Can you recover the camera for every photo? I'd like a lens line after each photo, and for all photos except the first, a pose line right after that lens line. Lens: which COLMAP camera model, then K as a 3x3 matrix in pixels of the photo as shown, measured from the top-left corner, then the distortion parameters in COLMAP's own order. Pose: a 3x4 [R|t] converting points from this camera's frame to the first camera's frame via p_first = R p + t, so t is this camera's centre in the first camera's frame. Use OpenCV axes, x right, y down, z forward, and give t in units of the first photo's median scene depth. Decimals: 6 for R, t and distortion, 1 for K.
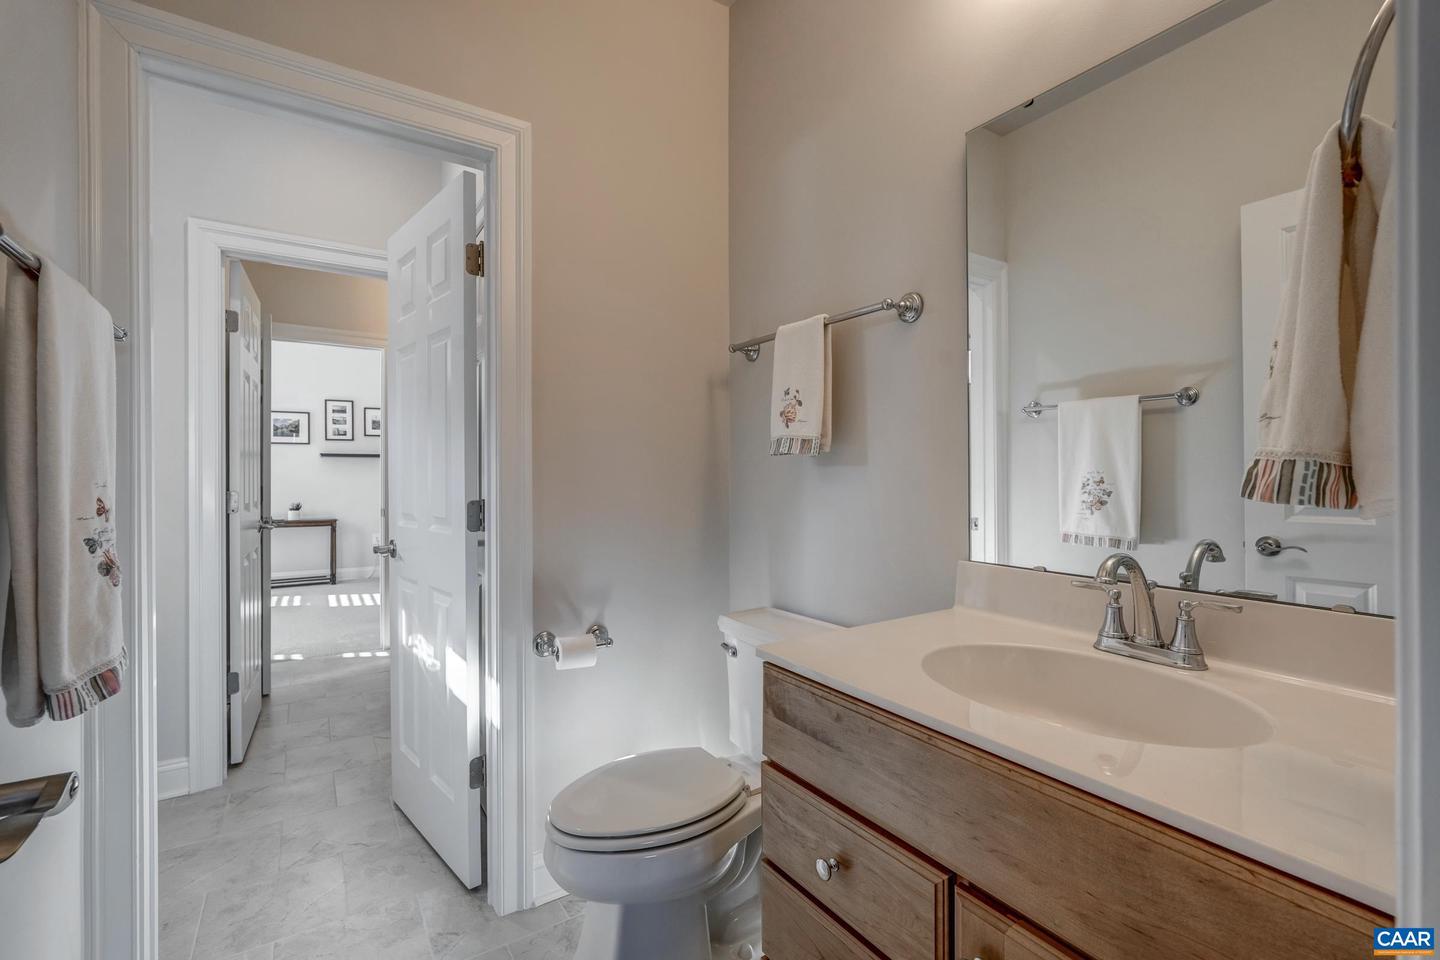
lens RADIAL K [[634.1, 0, 713.8], [0, 634.1, 475.1], [0, 0, 1]] dist [-0.001296, -0.000081]
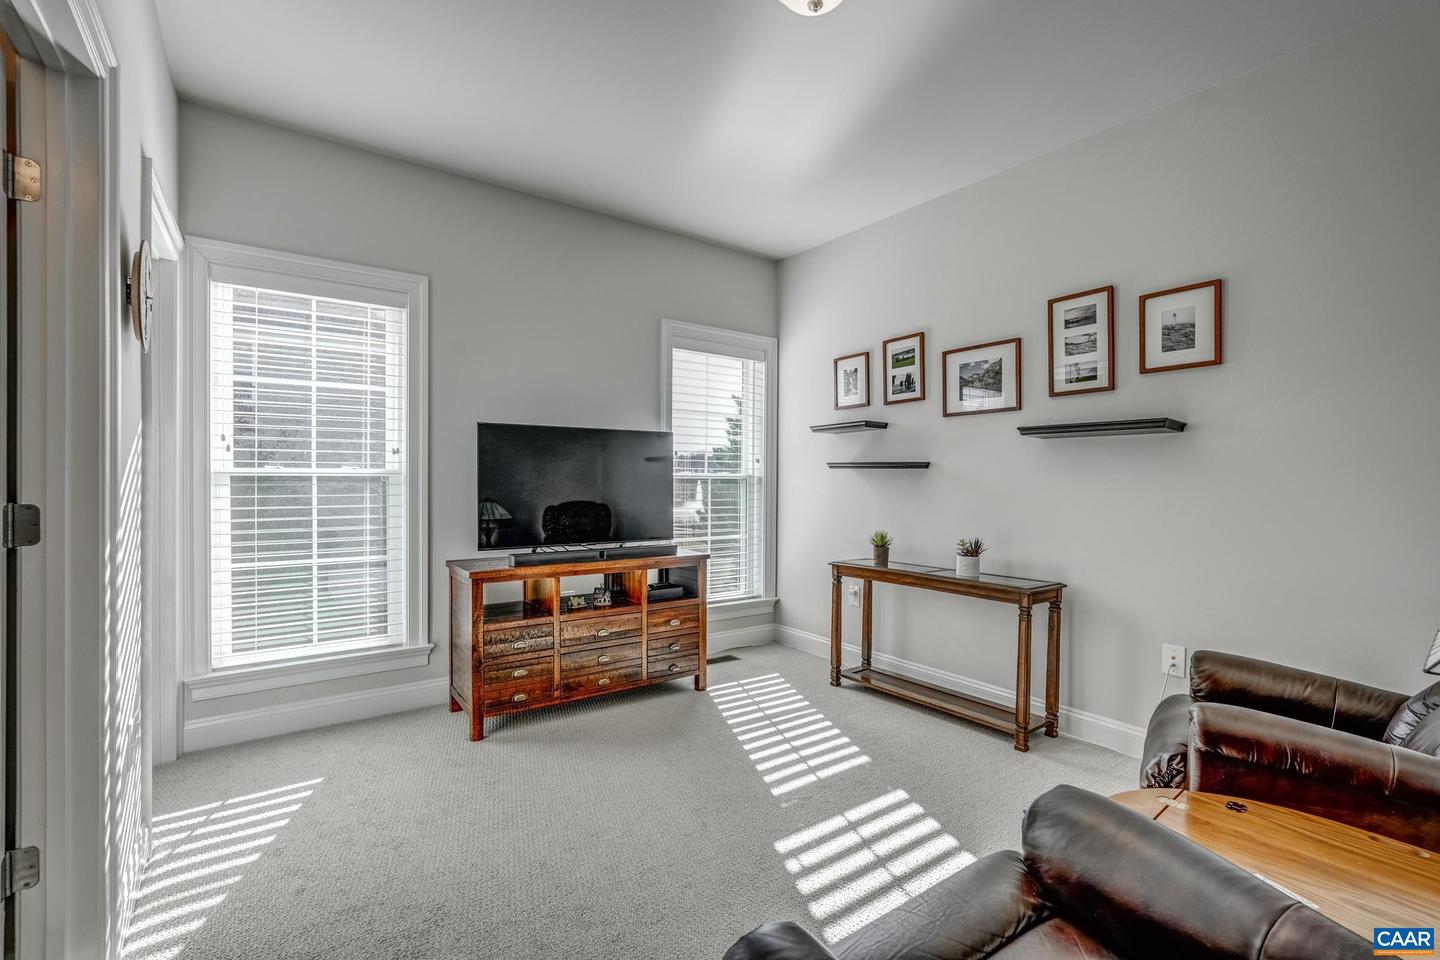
lens RADIAL K [[634.1, 0, 713.8], [0, 634.1, 475.1], [0, 0, 1]] dist [-0.001296, -0.000081]
pose [[0.042933, -0.002933, -0.999074, -0.198655], [0.001921, 0.999994, -0.002853, -0.001972], [0.999076, -0.001797, 0.042939, 0.751327]]
